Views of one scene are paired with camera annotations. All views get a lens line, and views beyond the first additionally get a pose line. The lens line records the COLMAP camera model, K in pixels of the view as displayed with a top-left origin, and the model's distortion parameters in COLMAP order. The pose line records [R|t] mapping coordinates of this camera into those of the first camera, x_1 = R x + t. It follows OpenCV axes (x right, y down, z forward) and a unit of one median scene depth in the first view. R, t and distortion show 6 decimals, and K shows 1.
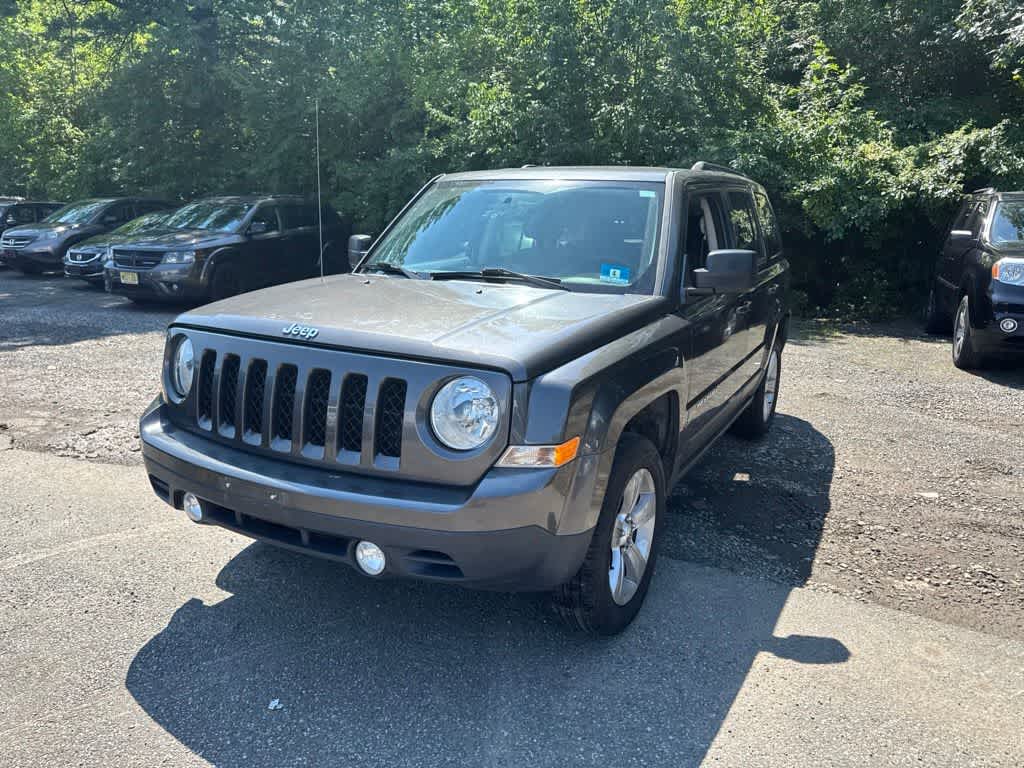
lens RADIAL K [[719.2, 0, 497.9], [0, 719.2, 382.3], [0, 0, 1]] dist [0.004047, -0.001907]
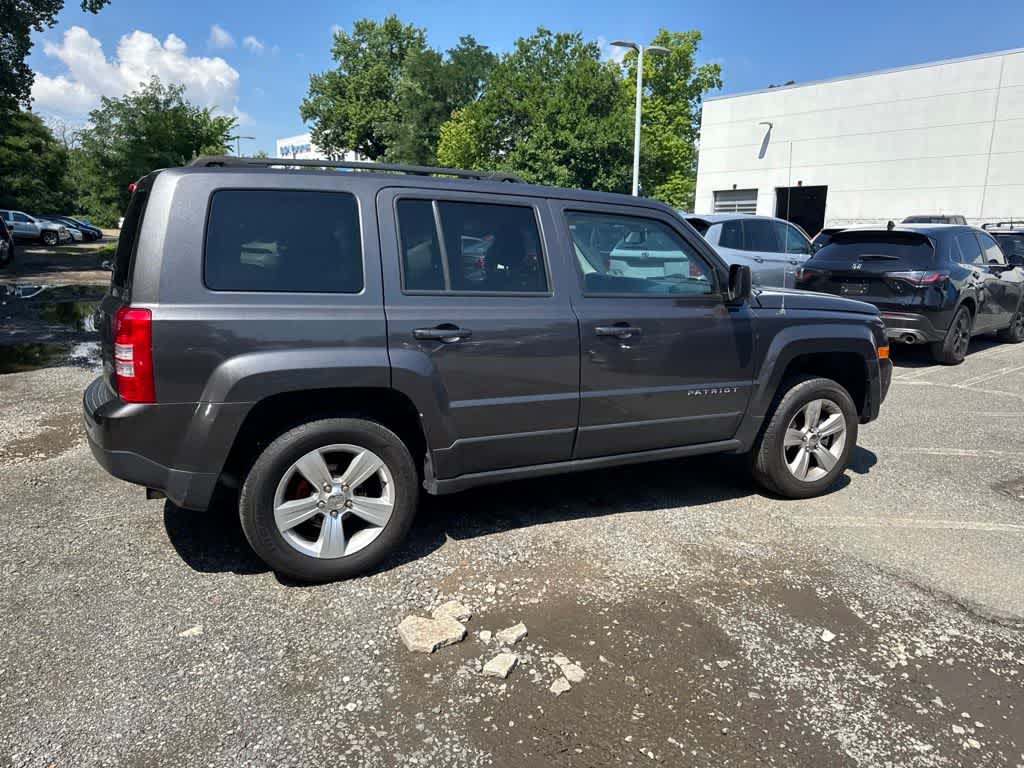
lens RADIAL K [[715.9, 0, 521.6], [0, 715.9, 394.3], [0, 0, 1]] dist [0.023552, -0.023615]
pose [[-0.813717, -0.141097, 0.563876, -0.646031], [0.107197, 0.917023, 0.384158, -0.561869], [-0.571291, 0.373041, -0.731072, 2.423041]]
